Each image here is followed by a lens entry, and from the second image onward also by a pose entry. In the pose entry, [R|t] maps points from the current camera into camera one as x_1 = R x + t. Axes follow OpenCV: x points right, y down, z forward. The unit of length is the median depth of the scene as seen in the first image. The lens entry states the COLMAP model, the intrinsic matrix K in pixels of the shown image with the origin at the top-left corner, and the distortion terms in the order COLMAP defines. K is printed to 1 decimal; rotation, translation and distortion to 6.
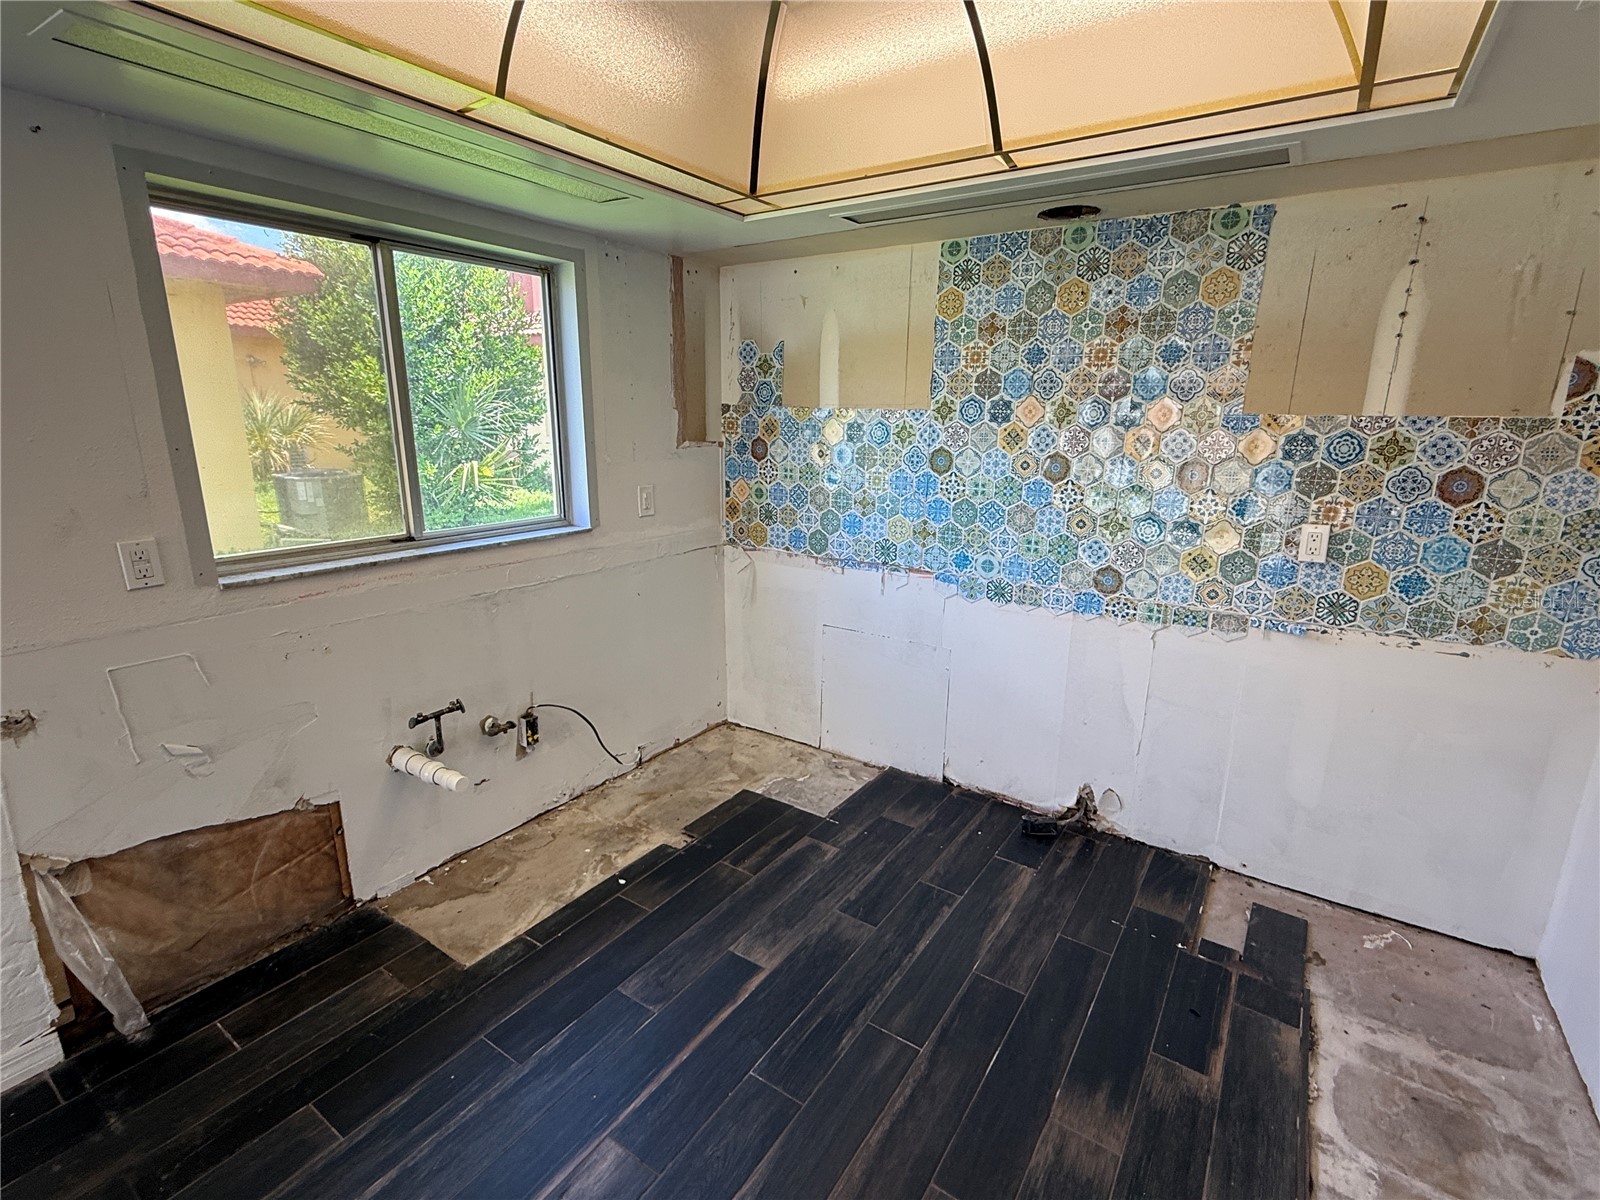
lens RADIAL K [[741.3, 0, 800.6], [0, 741.3, 599.8], [0, 0, 1]] dist [0.000458, -0.000603]
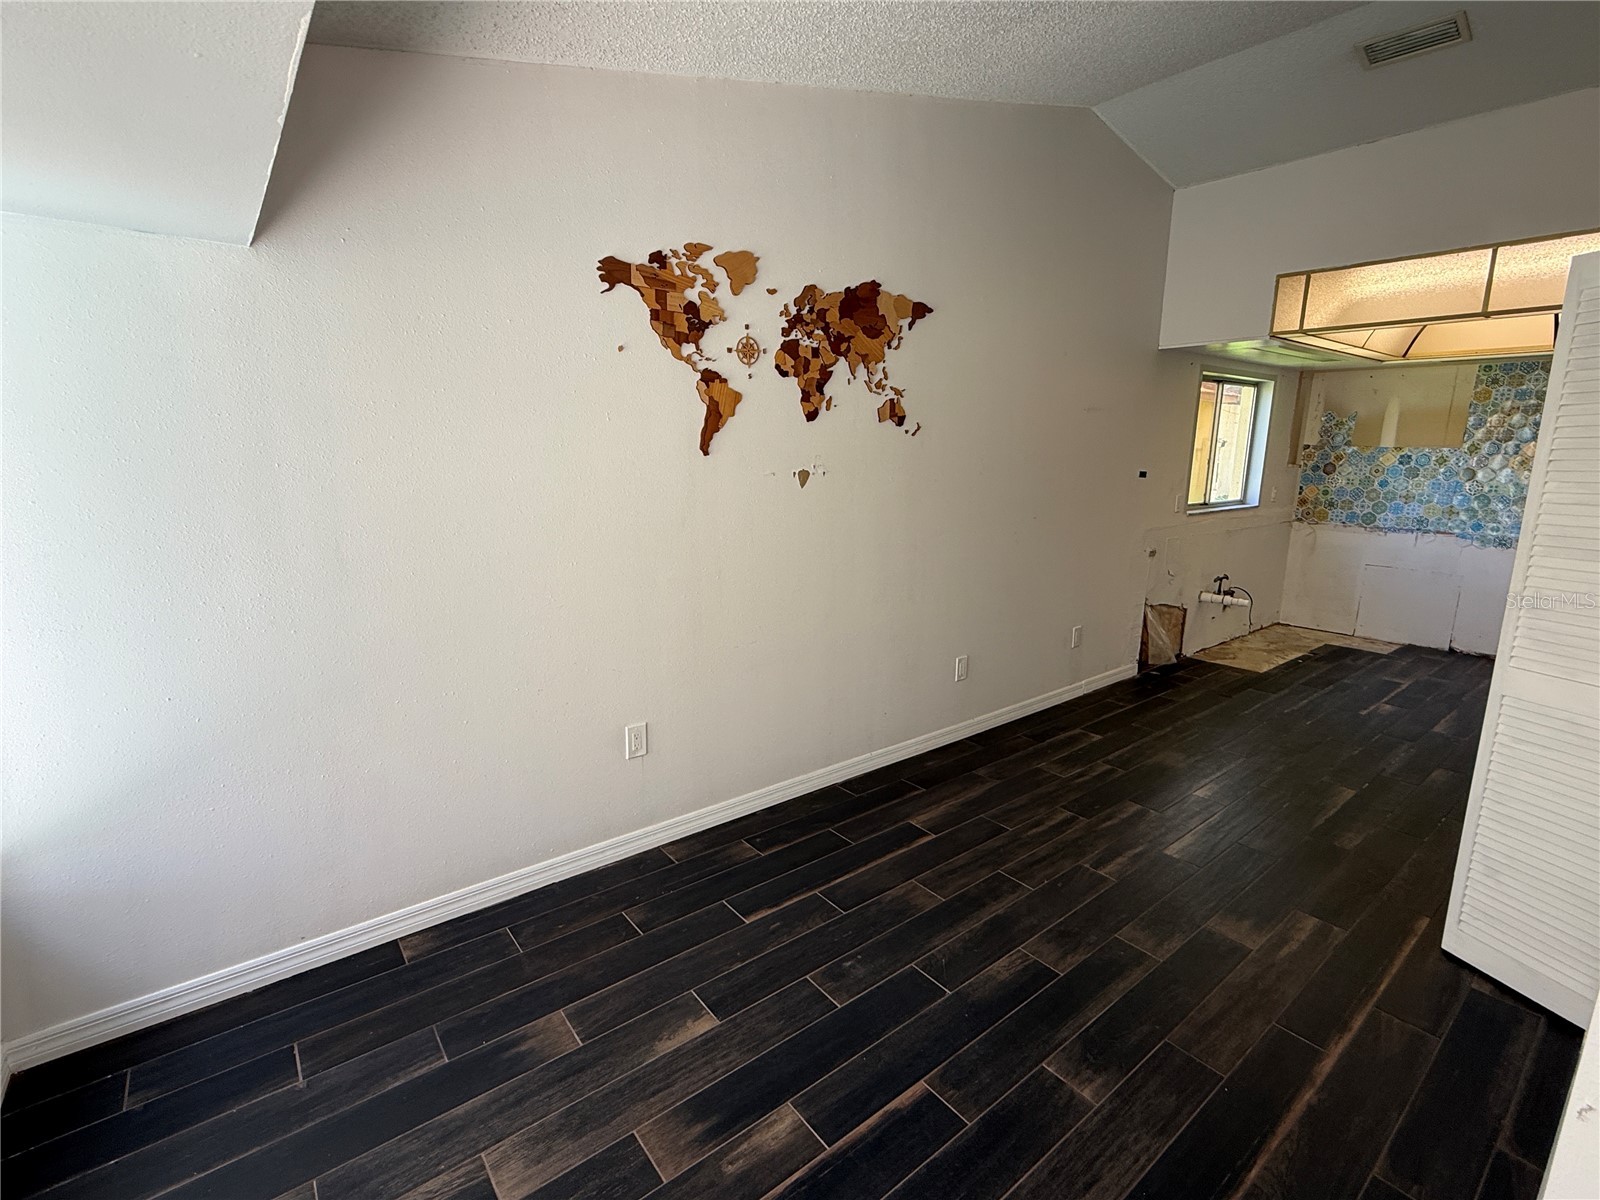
lens RADIAL K [[741.3, 0, 800.3], [0, 741.3, 599.7], [0, 0, 1]] dist [0.000458, -0.000603]
pose [[0.953435, 0.058708, -0.295829, -0.951315], [-0.070551, 0.997072, -0.029508, 0.344230], [0.293231, 0.049005, 0.954785, -1.449294]]
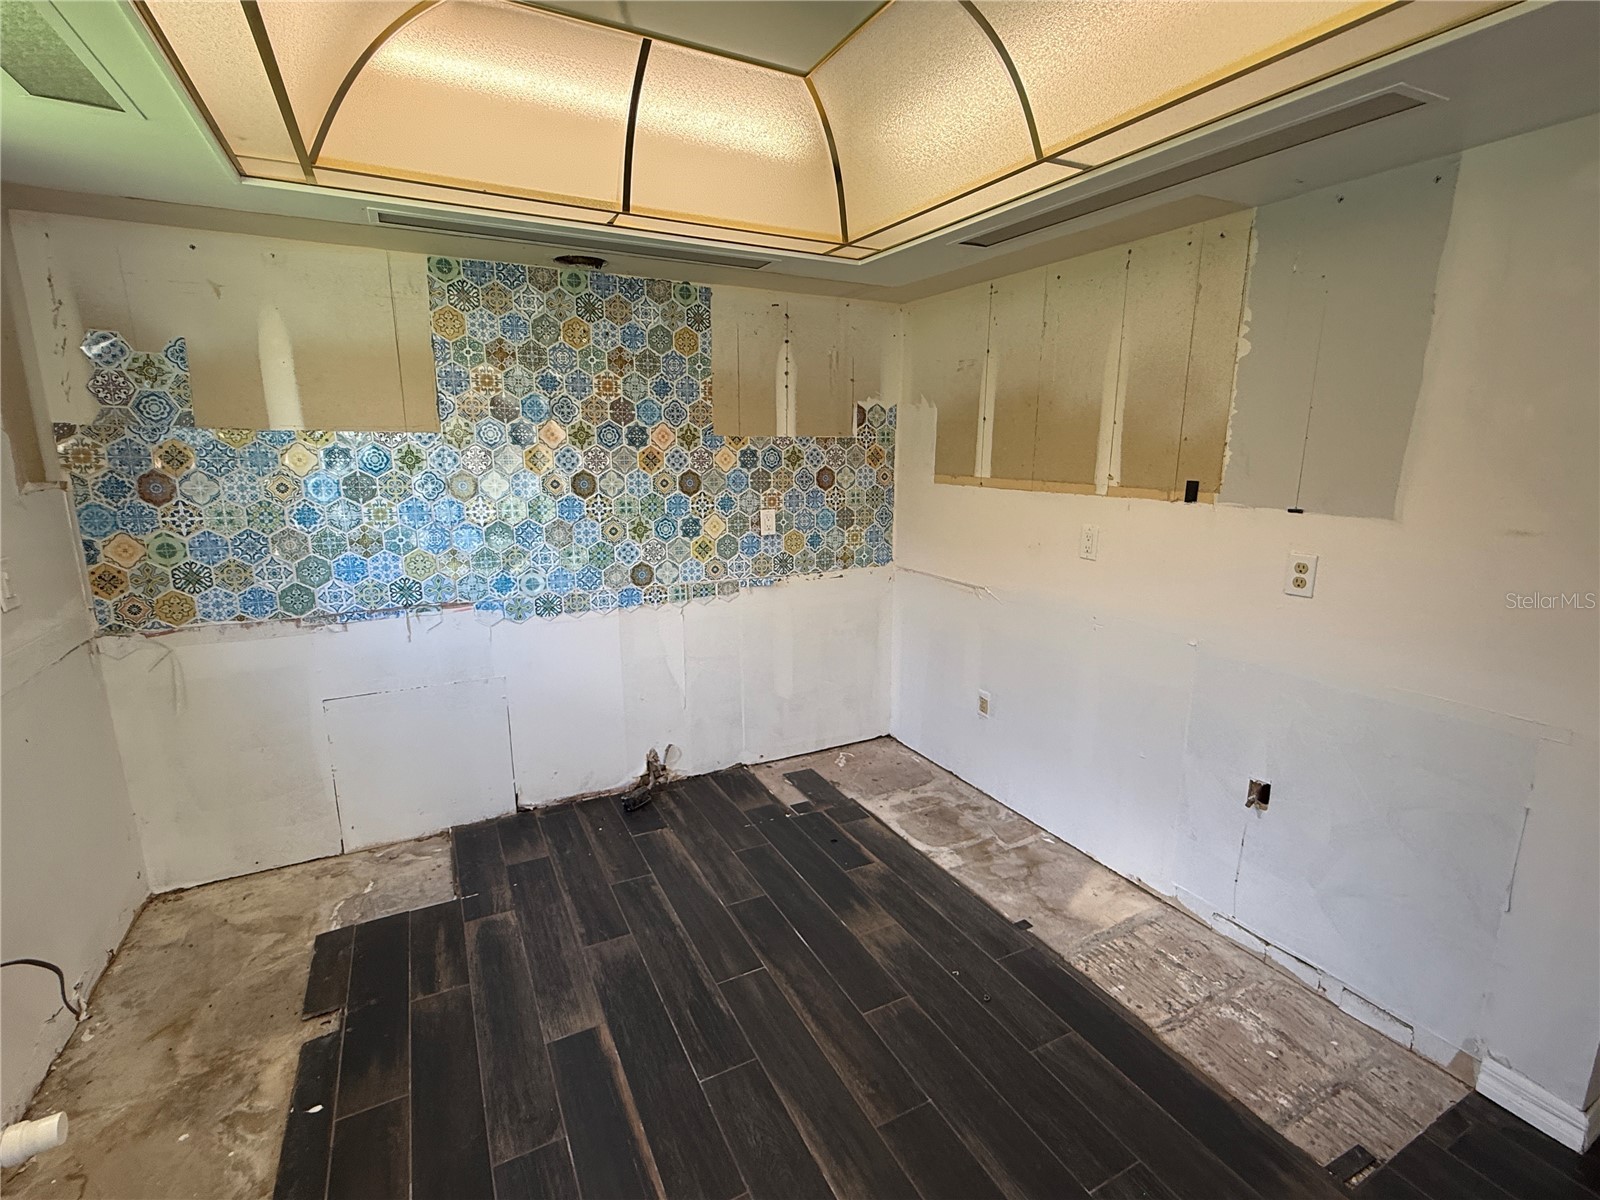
lens RADIAL K [[741.3, 0, 805.5], [0, 741.3, 600.0], [0, 0, 1]] dist [0.000458, -0.000603]
pose [[0.473666, -0.194928, 0.858862, -0.489799], [0.216485, 0.971048, 0.100997, -0.049787], [-0.853683, 0.138092, 0.502152, 0.180377]]
